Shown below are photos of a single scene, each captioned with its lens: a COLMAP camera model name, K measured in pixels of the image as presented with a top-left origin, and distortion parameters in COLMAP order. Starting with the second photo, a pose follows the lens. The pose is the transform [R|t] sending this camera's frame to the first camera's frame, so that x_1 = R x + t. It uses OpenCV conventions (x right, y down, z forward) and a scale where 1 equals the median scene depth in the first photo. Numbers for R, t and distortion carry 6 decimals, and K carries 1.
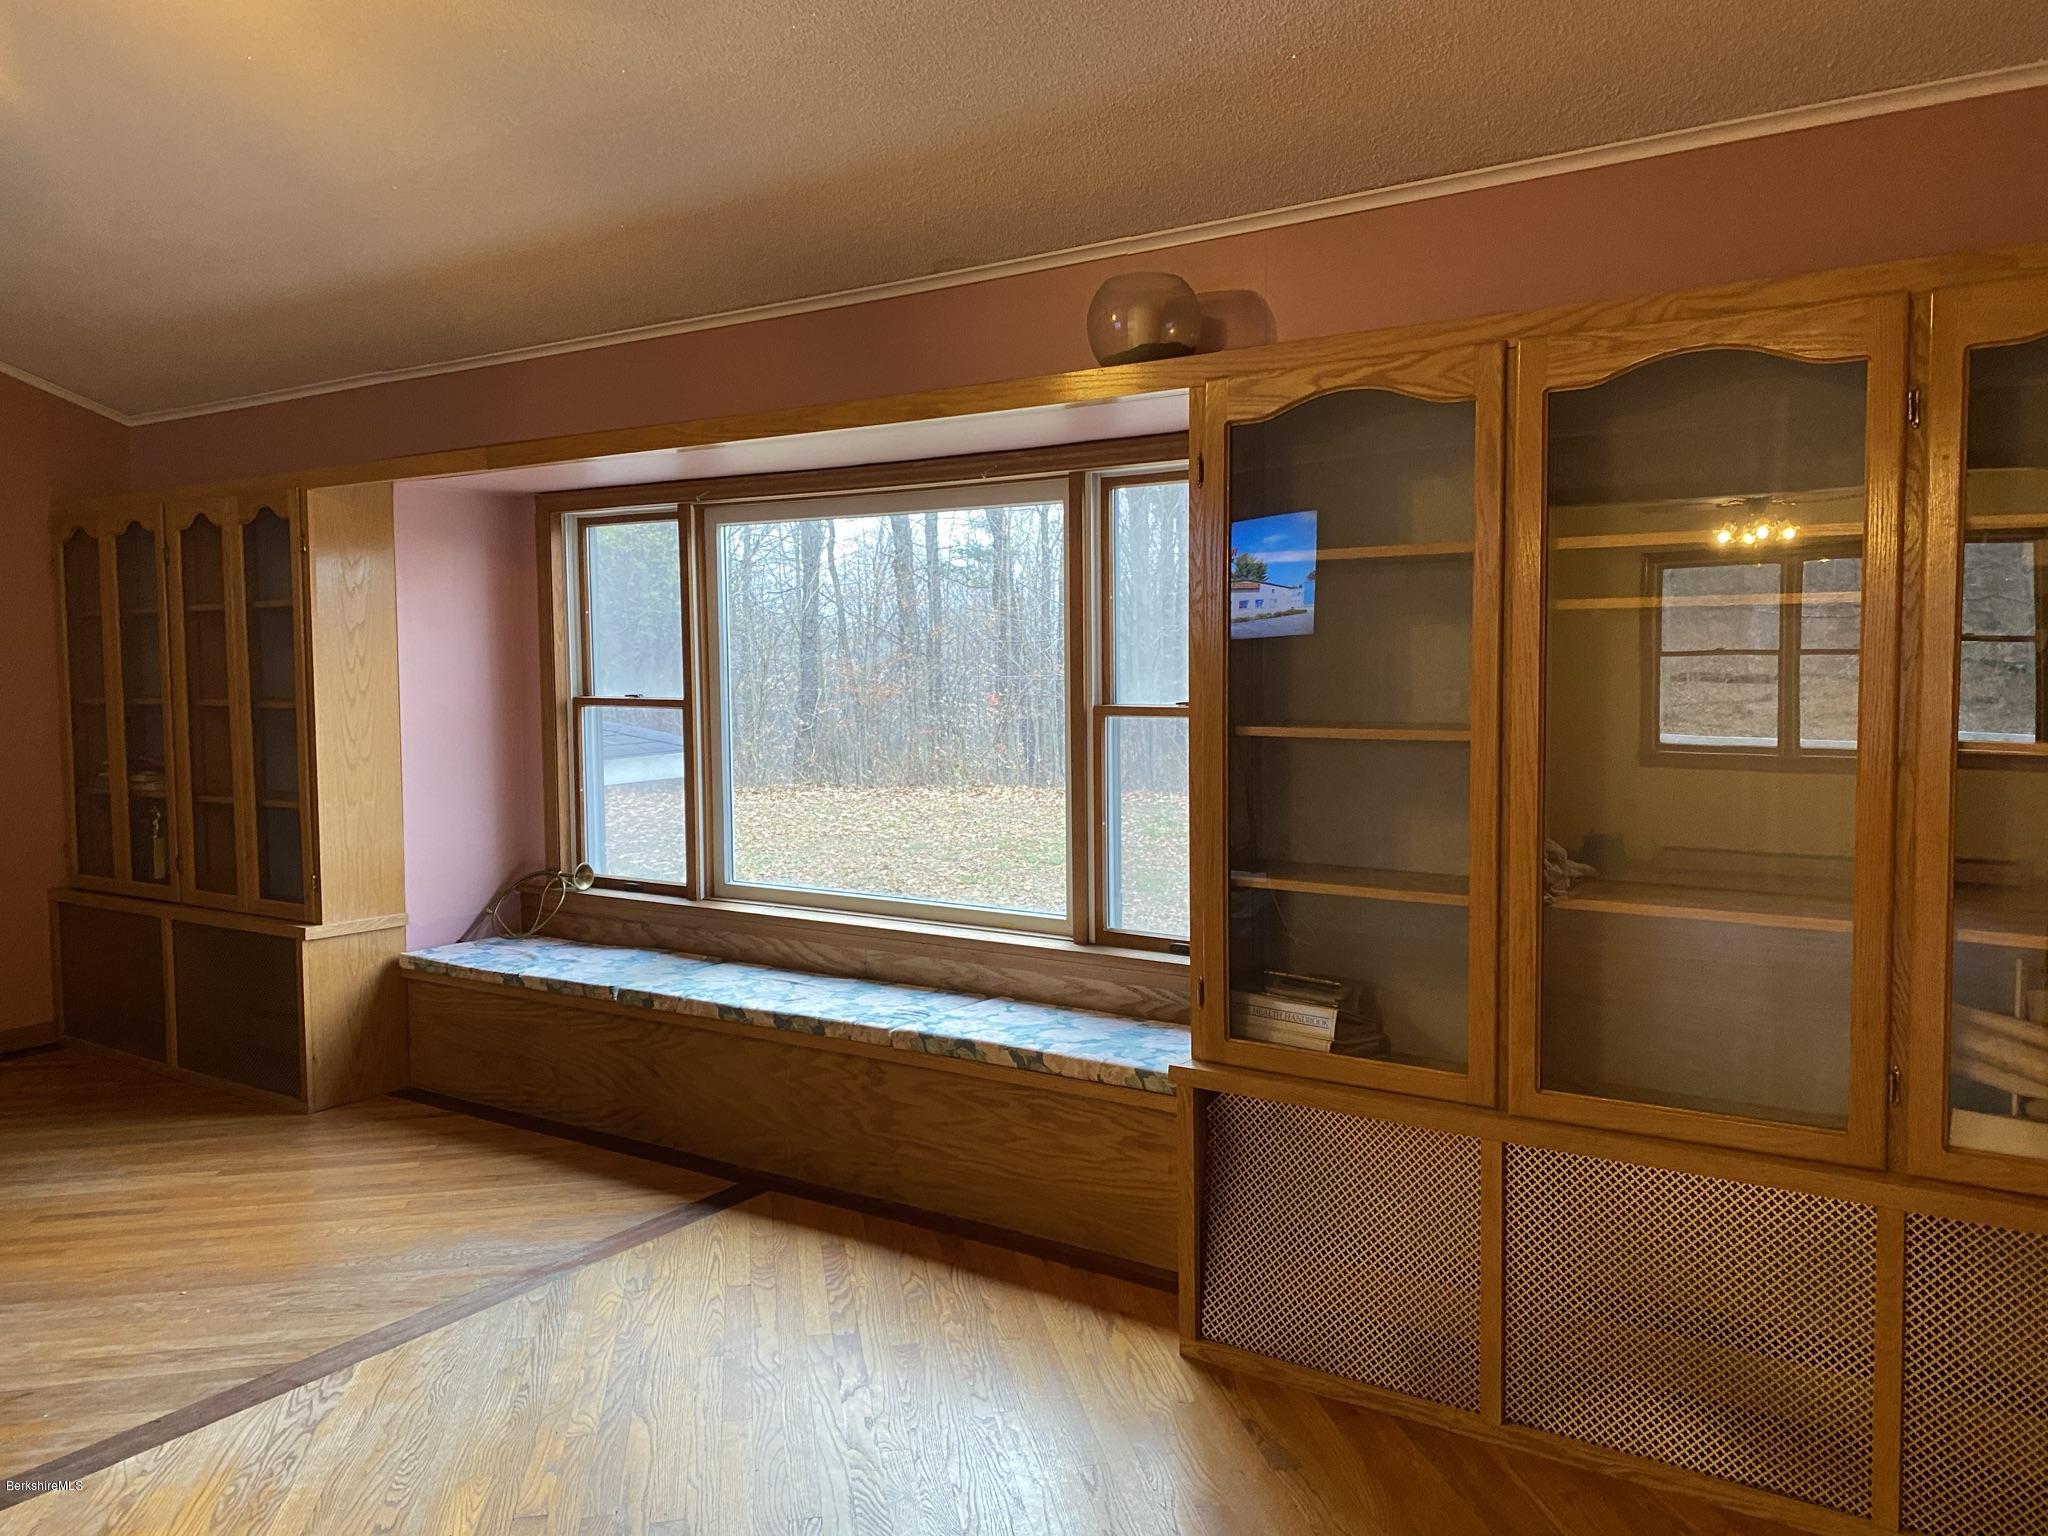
lens RADIAL K [[1568.7, 0, 1028.5], [0, 1568.7, 743.1], [0, 0, 1]] dist [0.045880, -0.045228]
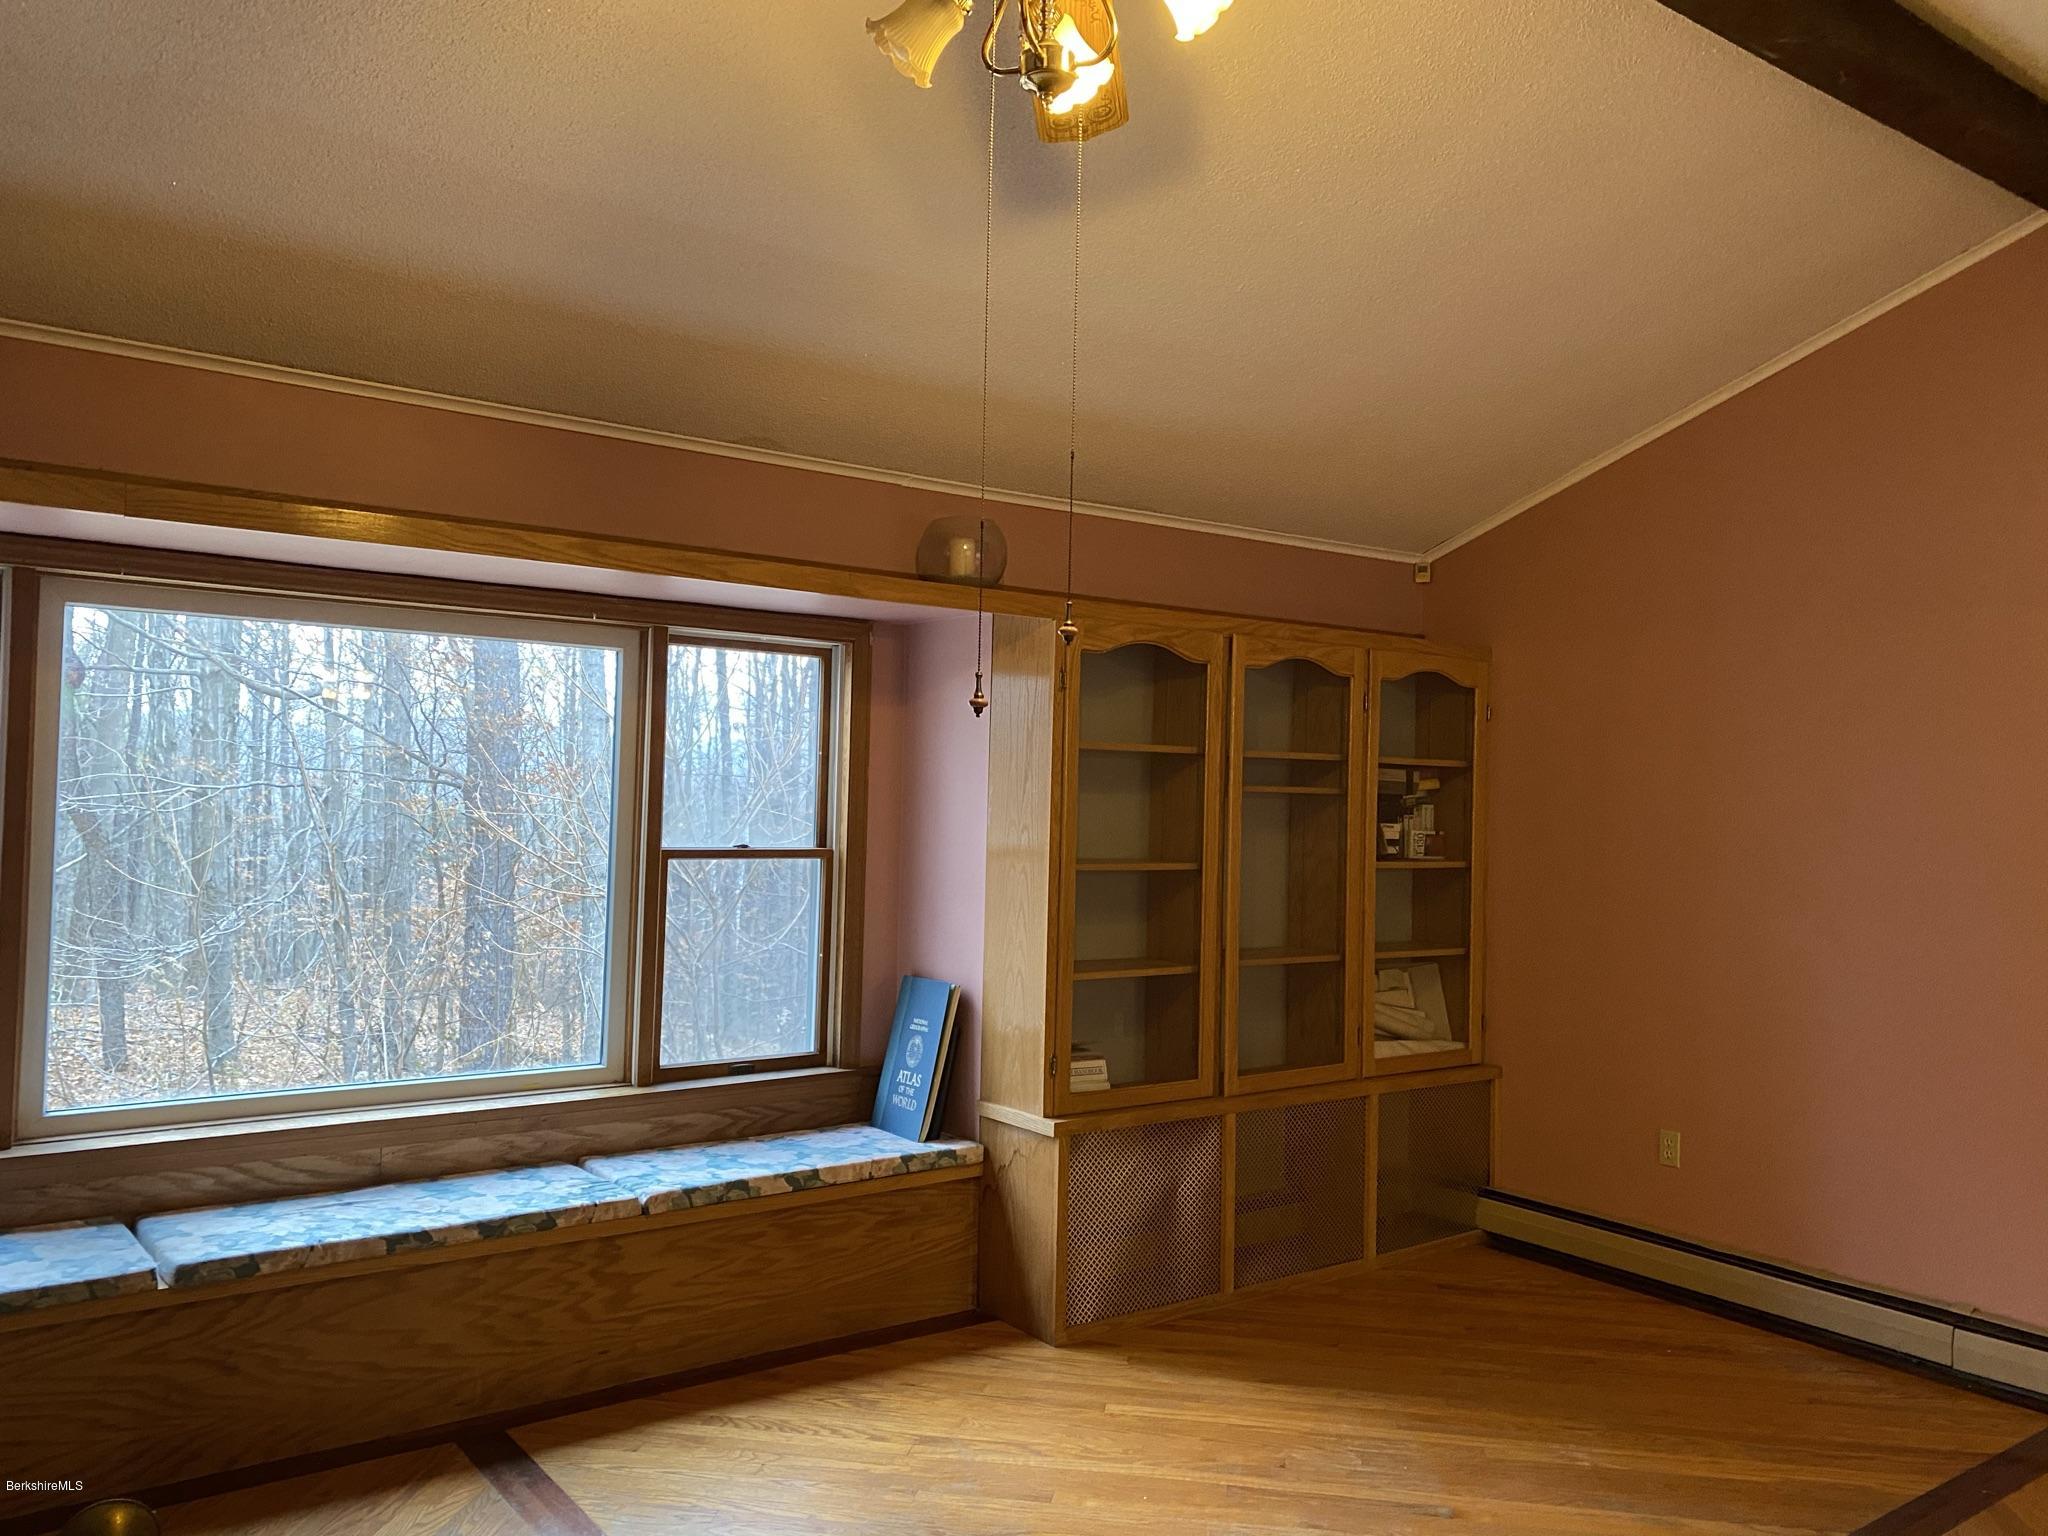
lens RADIAL K [[1596.4, 0, 1031.4], [0, 1596.4, 737.5], [0, 0, 1]] dist [0.050771, -0.071414]
pose [[0.313163, 0.045918, 0.948589, -0.856453], [0.023055, 0.998169, -0.055929, -0.031908], [-0.949419, 0.039385, 0.311531, 0.416558]]
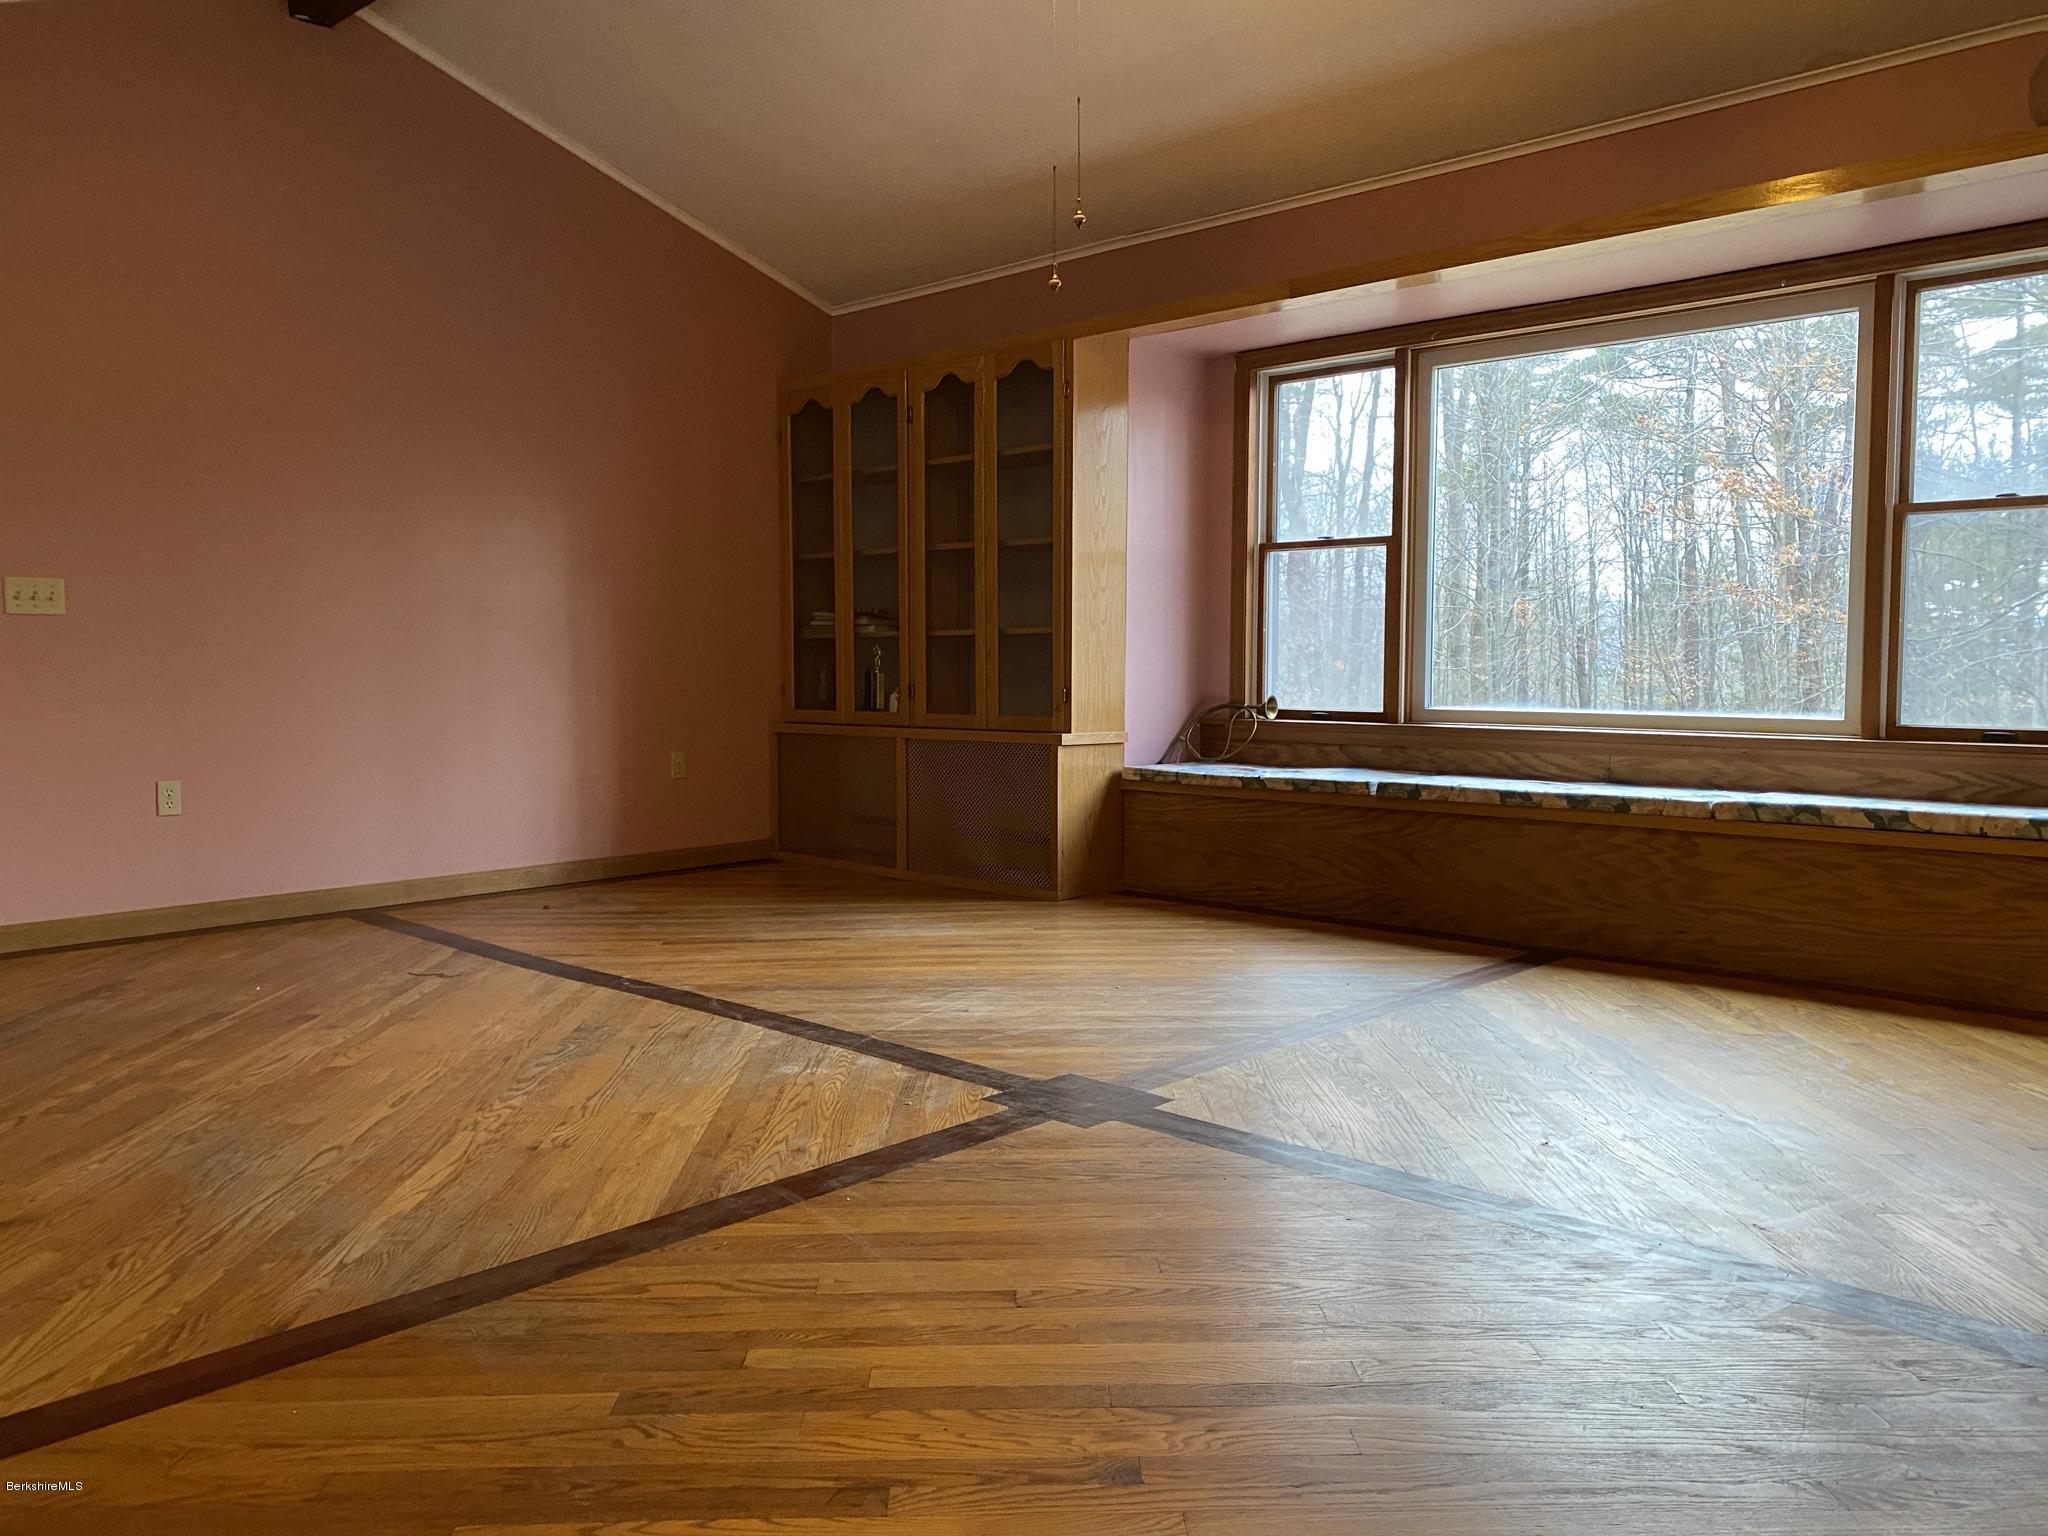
lens RADIAL K [[1560.2, 0, 1017.9], [0, 1560.2, 759.6], [0, 0, 1]] dist [0.081606, -0.132847]
pose [[0.986397, 0.019680, -0.163198, -0.338175], [-0.018003, 0.999769, 0.011753, 0.134794], [0.163391, -0.008655, 0.986523, -0.109610]]
